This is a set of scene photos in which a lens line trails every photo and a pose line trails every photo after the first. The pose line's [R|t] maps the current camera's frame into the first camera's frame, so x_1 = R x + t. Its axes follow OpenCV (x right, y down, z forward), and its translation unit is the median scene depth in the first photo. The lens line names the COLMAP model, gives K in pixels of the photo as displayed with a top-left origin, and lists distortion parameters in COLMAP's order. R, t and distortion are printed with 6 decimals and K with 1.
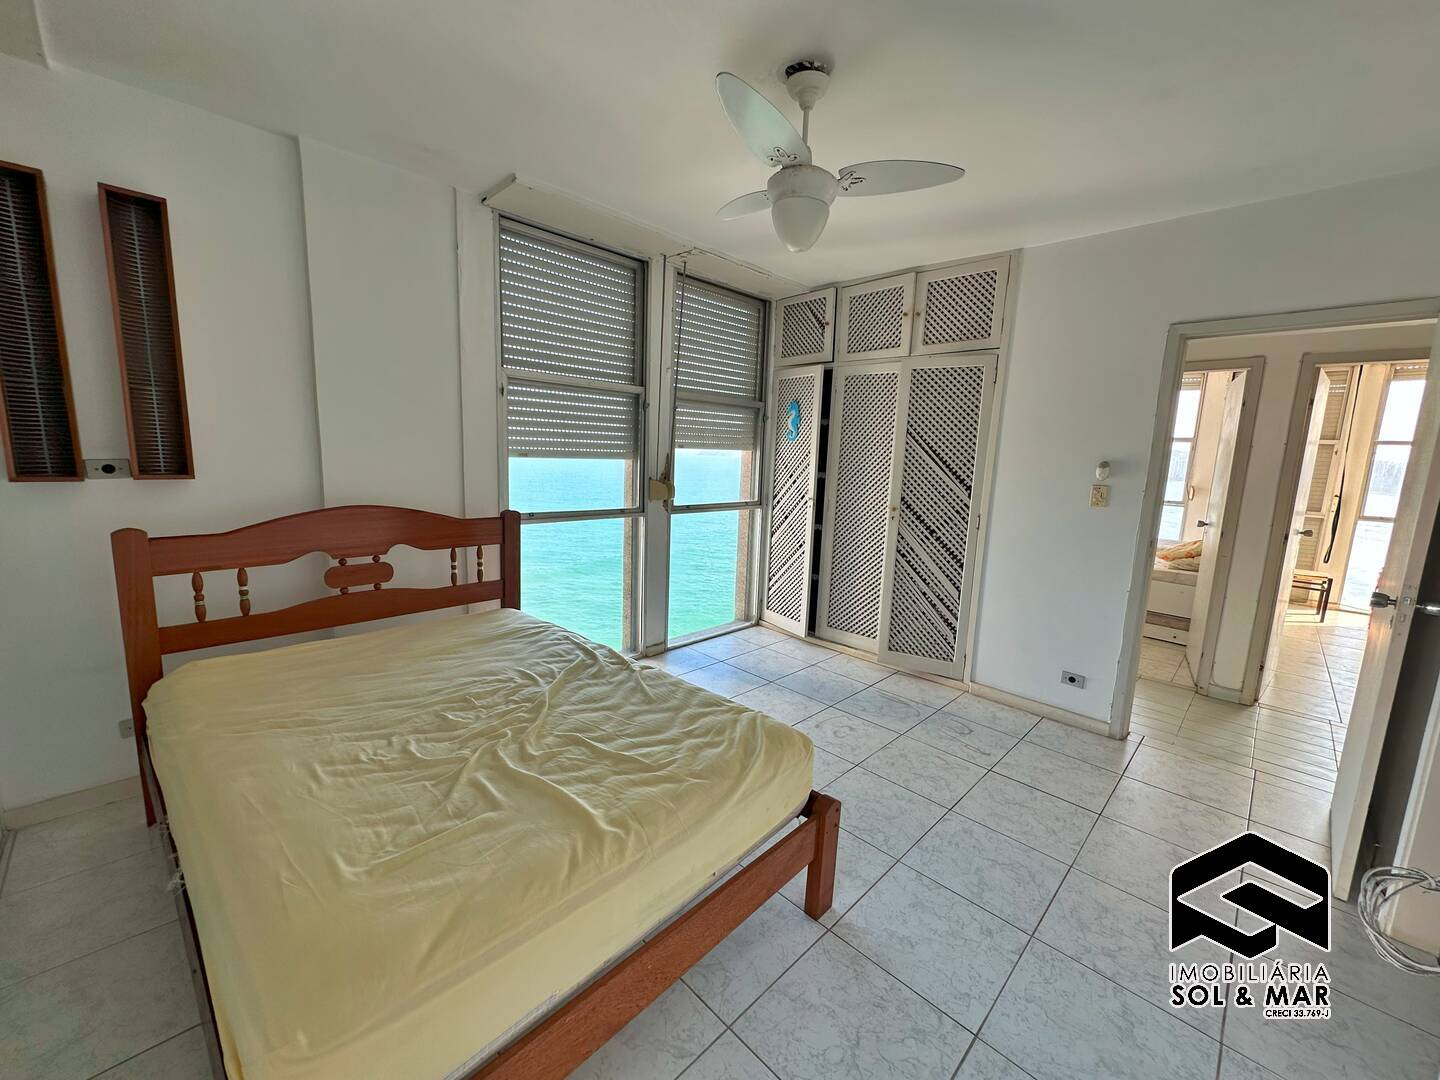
lens RADIAL K [[572.9, 0, 721.1], [0, 572.9, 537.4], [0, 0, 1]] dist [-0.002231, 0.000577]
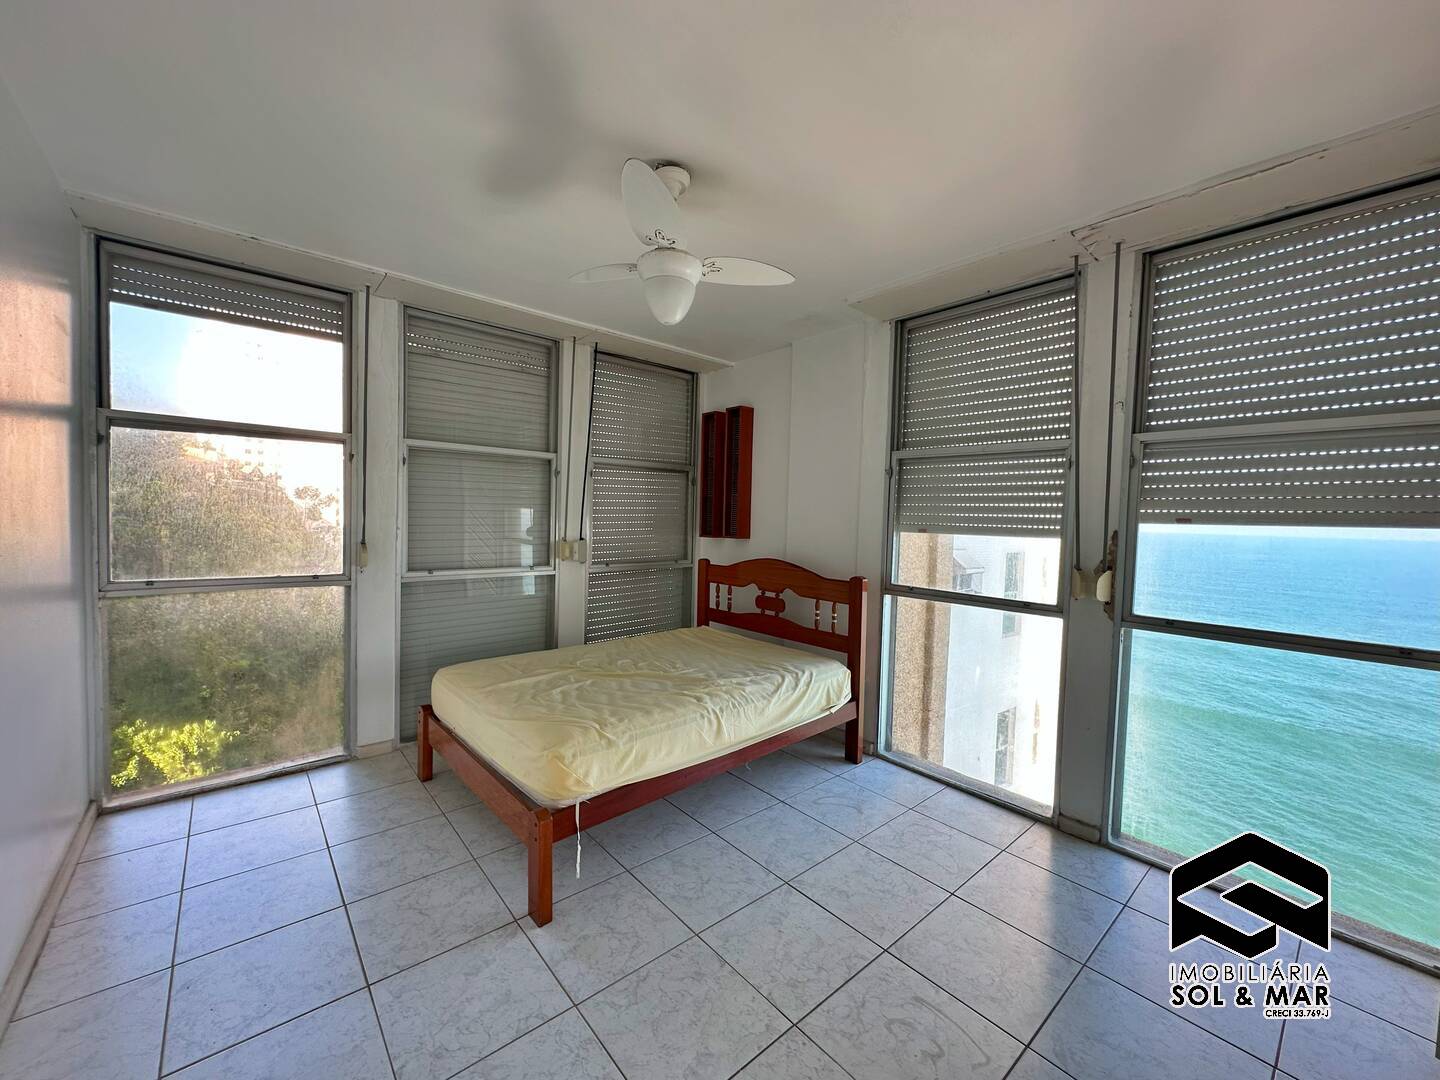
lens RADIAL K [[572.9, 0, 720.8], [0, 572.9, 538.8], [0, 0, 1]] dist [-0.002231, 0.000577]
pose [[-0.079728, 0.000215, -0.996817, 0.903751], [-0.178434, 0.983845, 0.014484, -0.103557], [0.980716, 0.179021, -0.078402, 0.949115]]
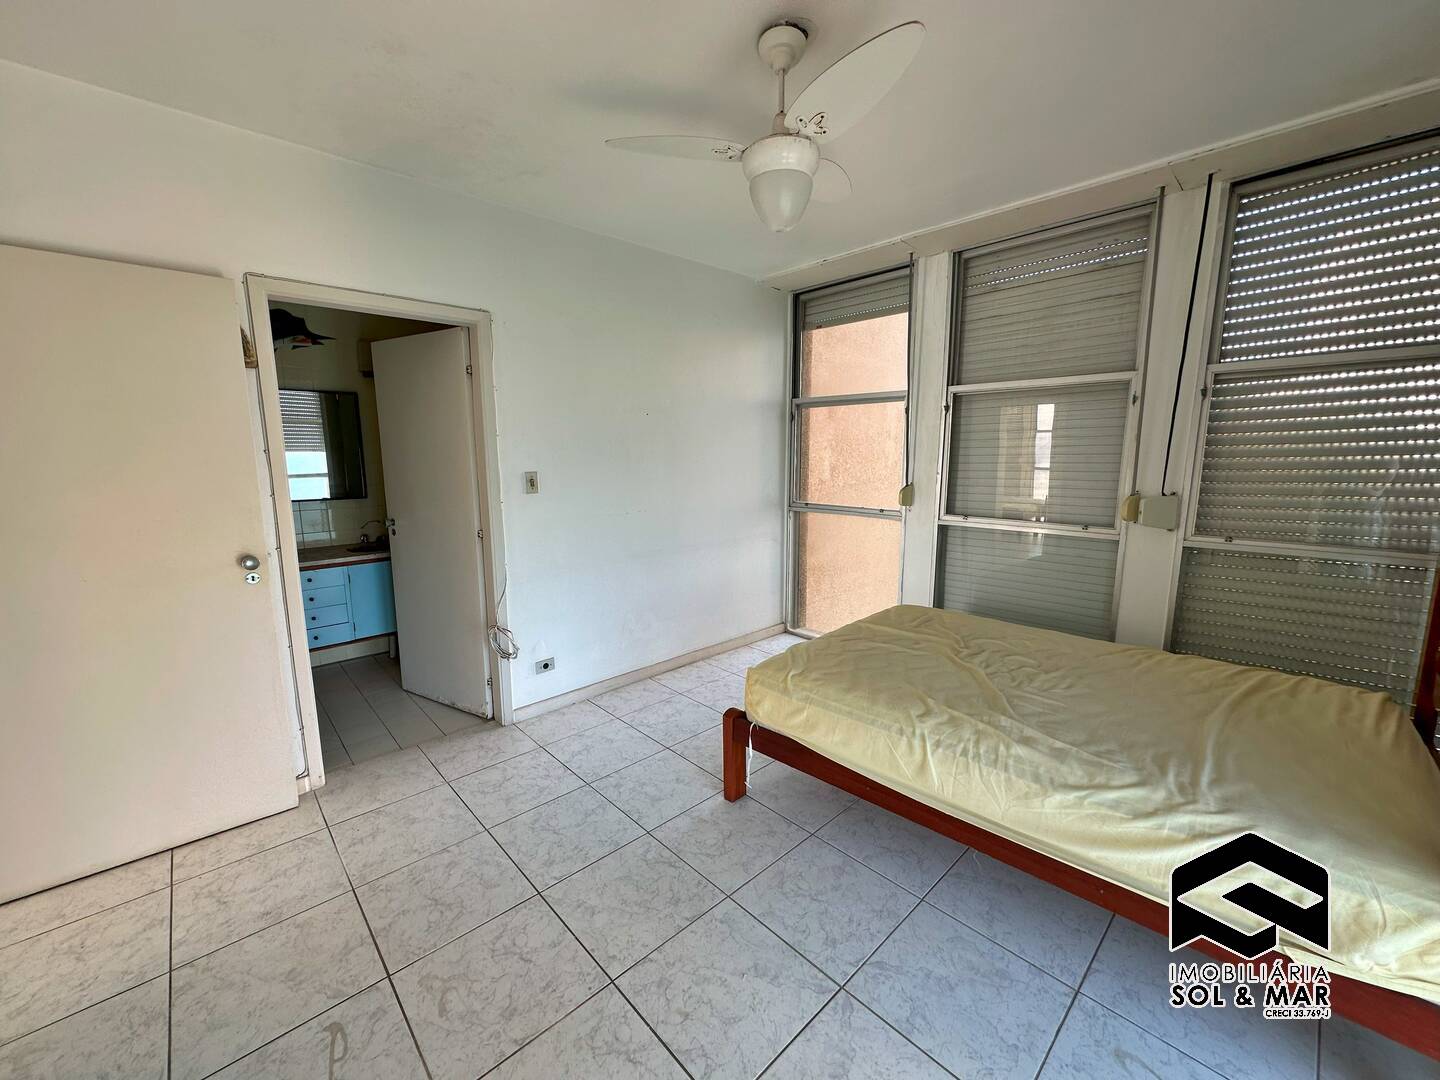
lens RADIAL K [[572.9, 0, 717.5], [0, 572.9, 536.8], [0, 0, 1]] dist [-0.002231, 0.000577]
pose [[-0.998702, -0.038216, 0.033683, 0.136944], [-0.026537, 0.954707, 0.296362, -0.230045], [-0.043483, 0.295083, -0.954482, 1.531427]]
